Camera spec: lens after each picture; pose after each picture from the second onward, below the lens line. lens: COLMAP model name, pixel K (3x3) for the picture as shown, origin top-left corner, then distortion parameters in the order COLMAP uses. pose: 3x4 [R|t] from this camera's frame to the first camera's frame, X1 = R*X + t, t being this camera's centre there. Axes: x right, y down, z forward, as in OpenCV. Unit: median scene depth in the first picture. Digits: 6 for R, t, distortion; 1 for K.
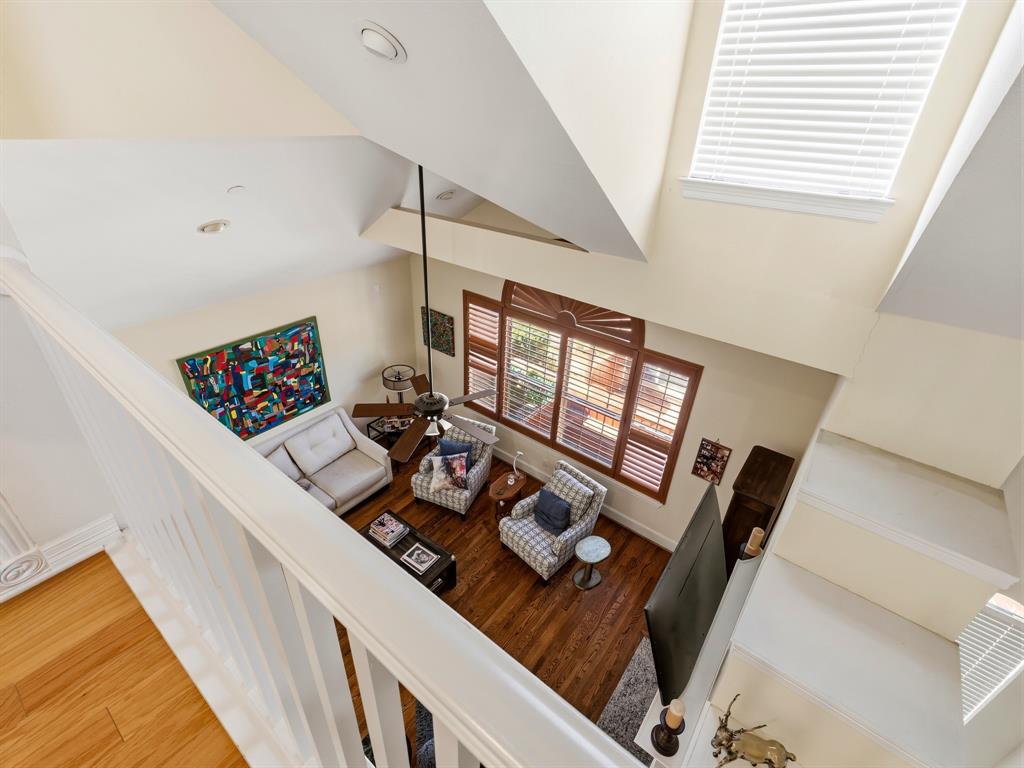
lens RADIAL K [[478.7, 0, 518.6], [0, 478.7, 370.3], [0, 0, 1]] dist [0.003017, -0.002103]
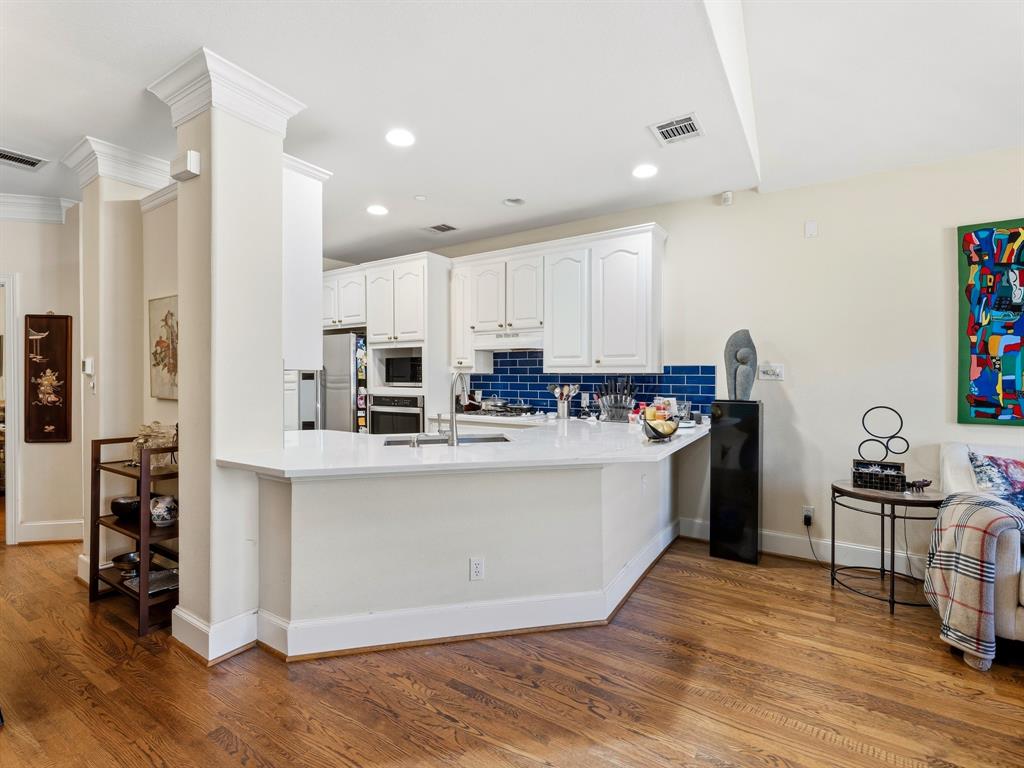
lens RADIAL K [[478.7, 0, 510.8], [0, 478.7, 380.9], [0, 0, 1]] dist [0.003017, -0.002103]
pose [[0.080242, -0.035157, -0.996155, -0.126425], [-0.492352, 0.867554, -0.070278, 0.427505], [0.866689, 0.496099, 0.052305, 0.491204]]
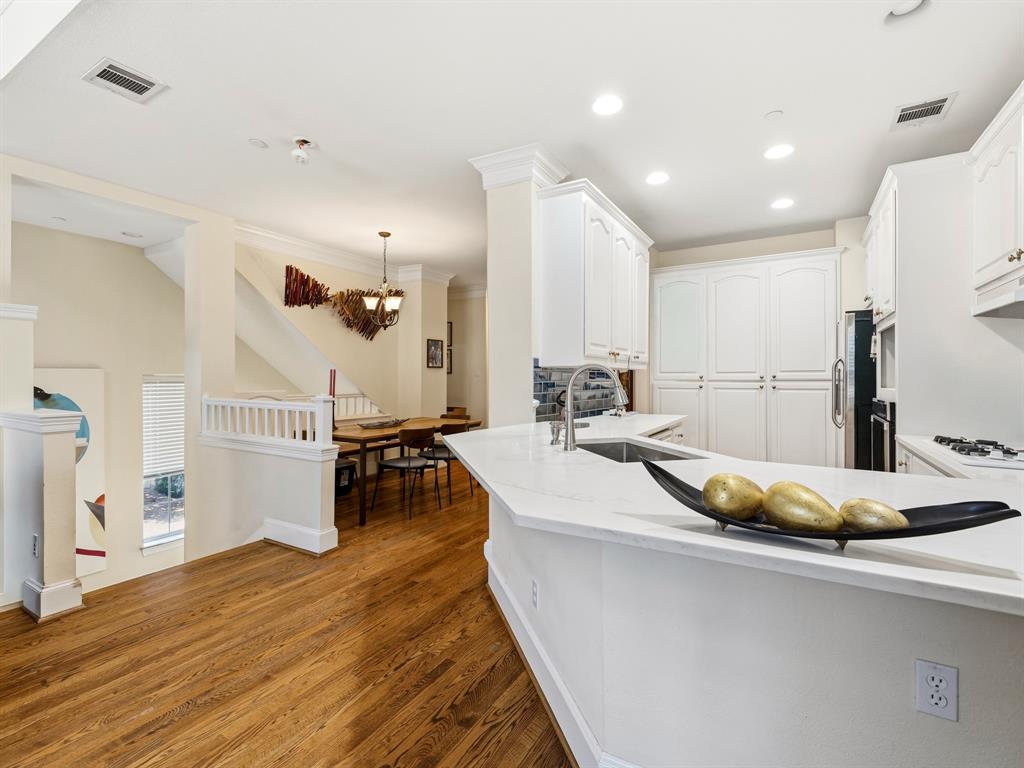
lens RADIAL K [[478.7, 0, 503.0], [0, 478.7, 378.4], [0, 0, 1]] dist [0.003017, -0.002103]
pose [[-0.992425, -0.046780, -0.113597, -0.502991], [-0.096947, 0.866164, 0.490266, 0.233641], [0.075459, 0.497565, -0.864138, 0.814562]]
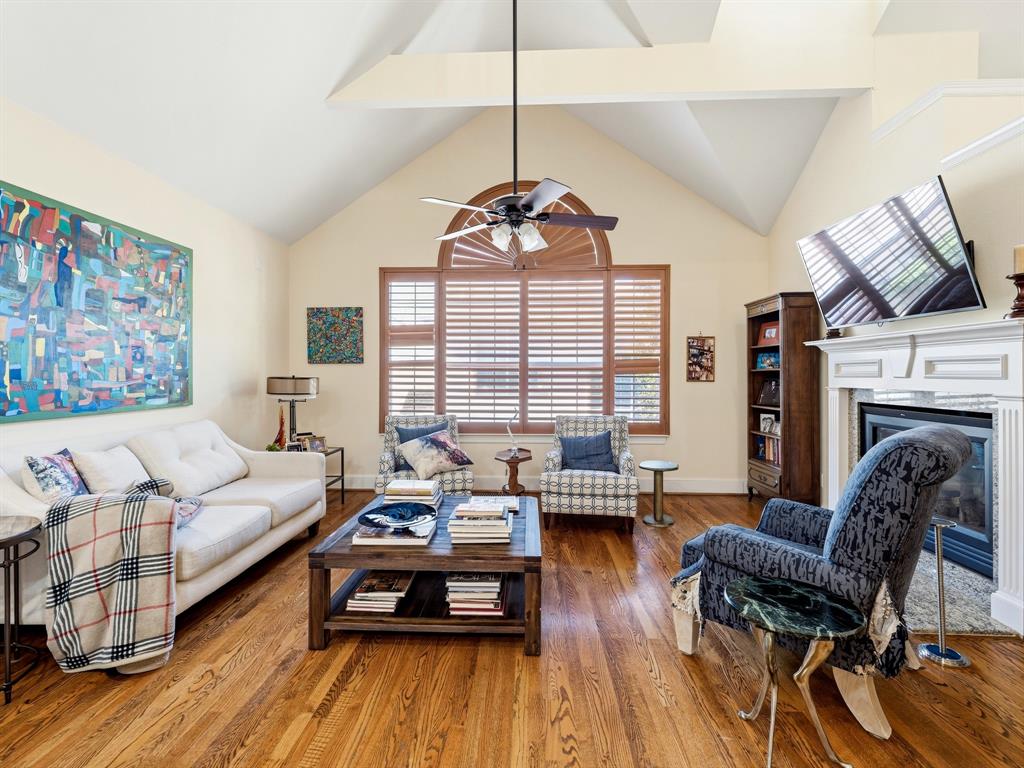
lens RADIAL K [[478.7, 0, 505.5], [0, 478.7, 374.5], [0, 0, 1]] dist [0.003017, -0.002103]
pose [[0.818049, -0.039955, 0.573759, -0.488006], [0.314791, 0.866004, -0.388515, 0.448502], [-0.481354, 0.498438, 0.721011, 0.440952]]
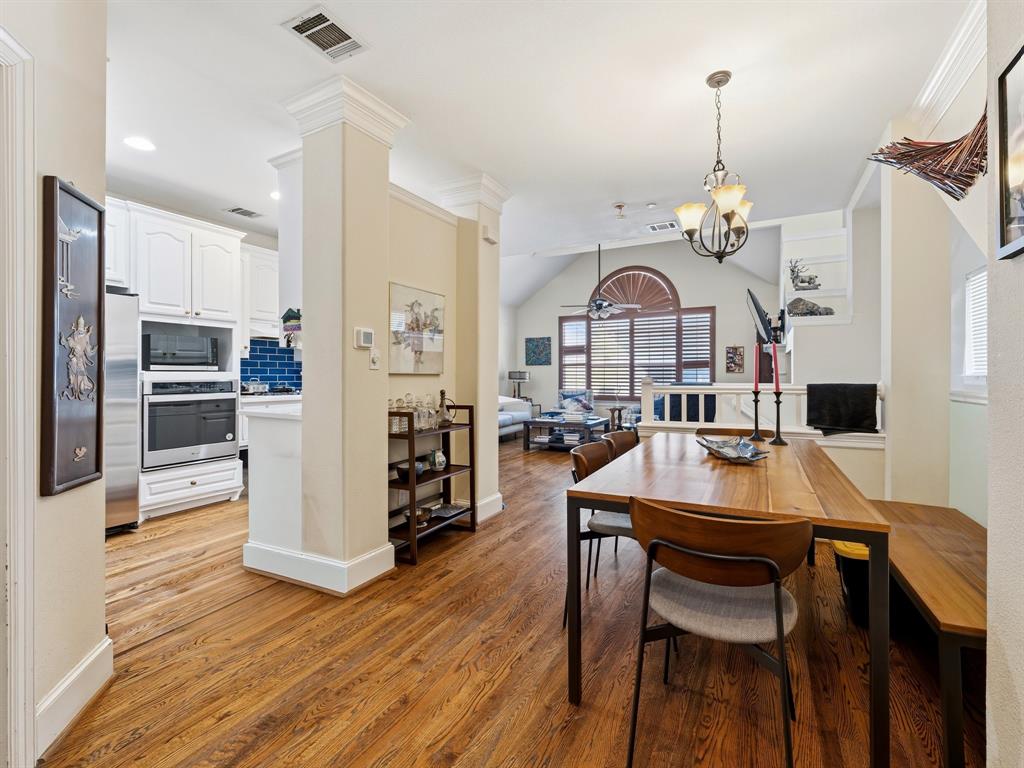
lens RADIAL K [[478.7, 0, 511.4], [0, 478.7, 376.0], [0, 0, 1]] dist [0.003017, -0.002103]
pose [[0.983194, -0.046311, 0.176593, -0.669174], [0.127479, 0.866571, -0.482497, 0.915195], [-0.130686, 0.496900, 0.857911, -0.351641]]
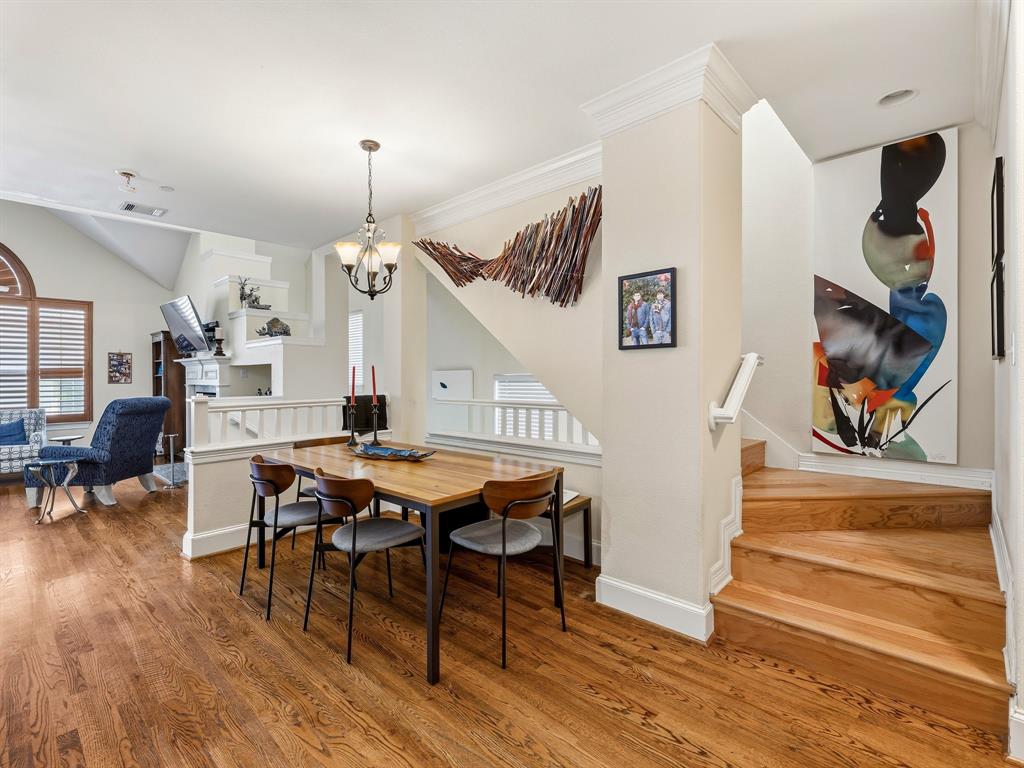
lens RADIAL K [[478.7, 0, 515.2], [0, 478.7, 379.1], [0, 0, 1]] dist [0.003017, -0.002103]
pose [[0.078468, -0.046551, 0.995829, -0.933129], [0.504580, 0.863365, 0.000599, 0.784521], [-0.859792, 0.502429, 0.091235, -0.180216]]
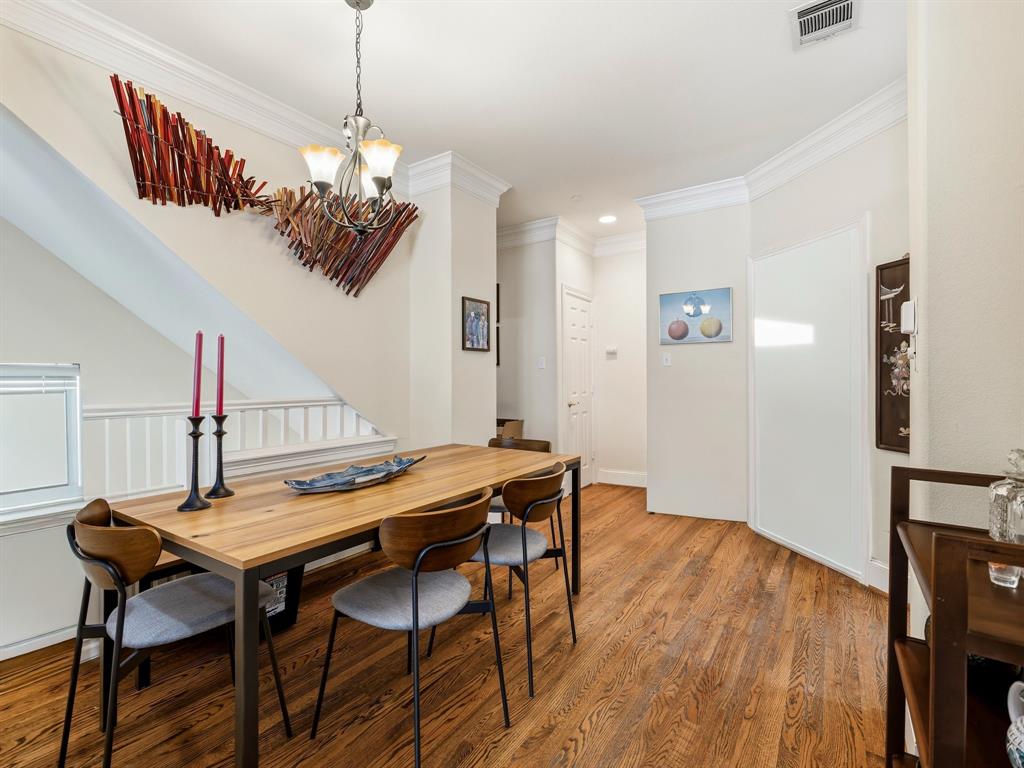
lens RADIAL K [[478.7, 0, 505.1], [0, 478.7, 378.8], [0, 0, 1]] dist [0.003017, -0.002103]
pose [[-0.997530, -0.039954, -0.057773, -0.471556], [-0.063308, 0.867724, 0.492999, 0.524758], [0.030434, 0.495439, -0.868110, 0.339474]]
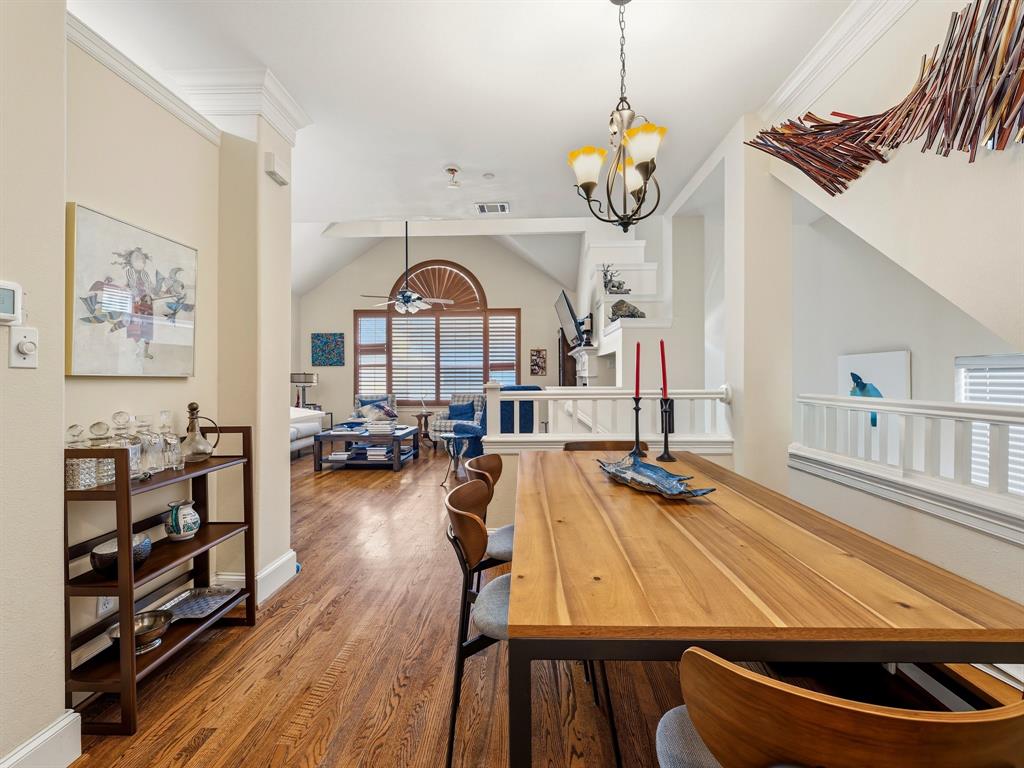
lens RADIAL K [[478.7, 0, 514.5], [0, 478.7, 377.8], [0, 0, 1]] dist [0.003017, -0.002103]
pose [[0.809990, -0.047089, 0.584550, -0.662201], [0.325078, 0.865668, -0.380713, 0.823272], [-0.488099, 0.498398, 0.716490, -0.192819]]
